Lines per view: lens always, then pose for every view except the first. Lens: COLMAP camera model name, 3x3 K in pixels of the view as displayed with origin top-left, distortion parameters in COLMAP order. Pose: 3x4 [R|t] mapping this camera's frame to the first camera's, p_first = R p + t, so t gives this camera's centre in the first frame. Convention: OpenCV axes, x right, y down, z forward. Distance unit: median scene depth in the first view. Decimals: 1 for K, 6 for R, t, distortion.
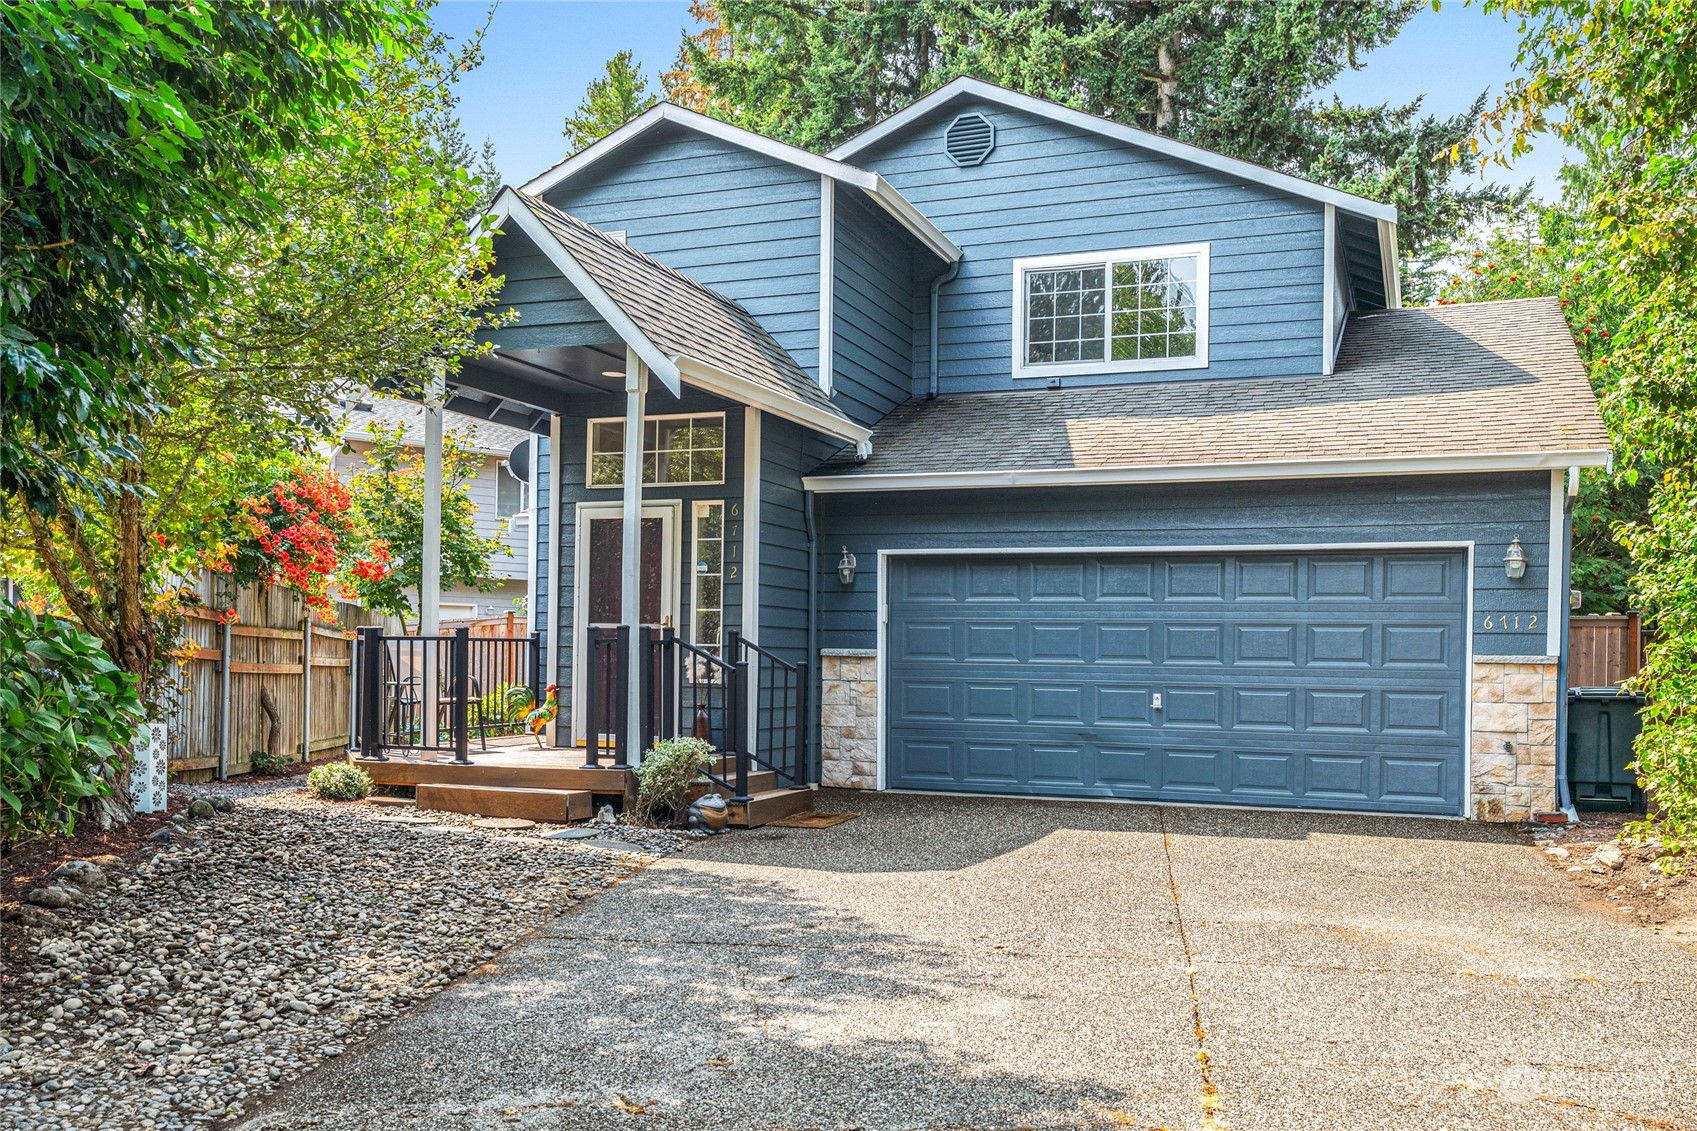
lens RADIAL K [[1460.2, 0, 839.8], [0, 1460.2, 677.0], [0, 0, 1]] dist [0.005405, 0.002571]
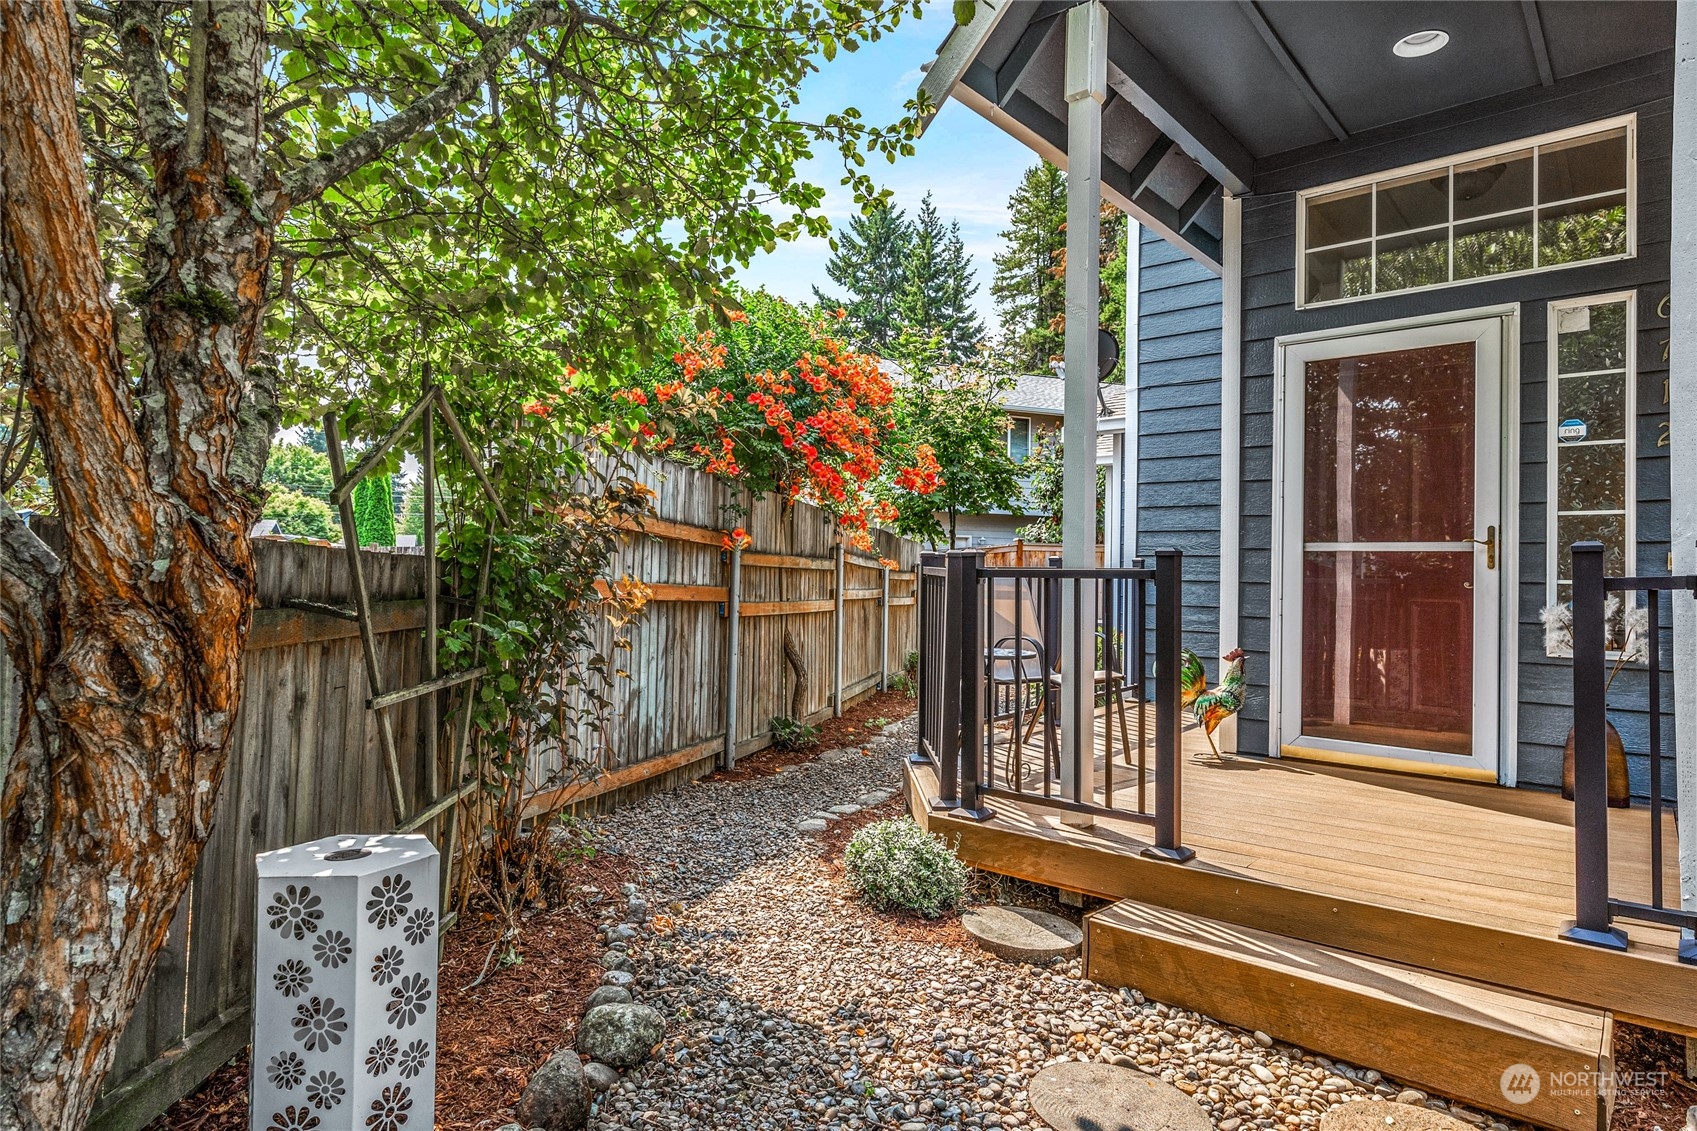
lens RADIAL K [[958.8, 0, 850.2], [0, 958.8, 563.4], [0, 0, 1]] dist [-0.000914, -0.000150]
pose [[0.944554, -0.004919, -0.328320, -0.211053], [-0.003640, 0.999670, -0.025447, -0.018123], [0.328336, 0.025232, 0.944224, 0.572310]]
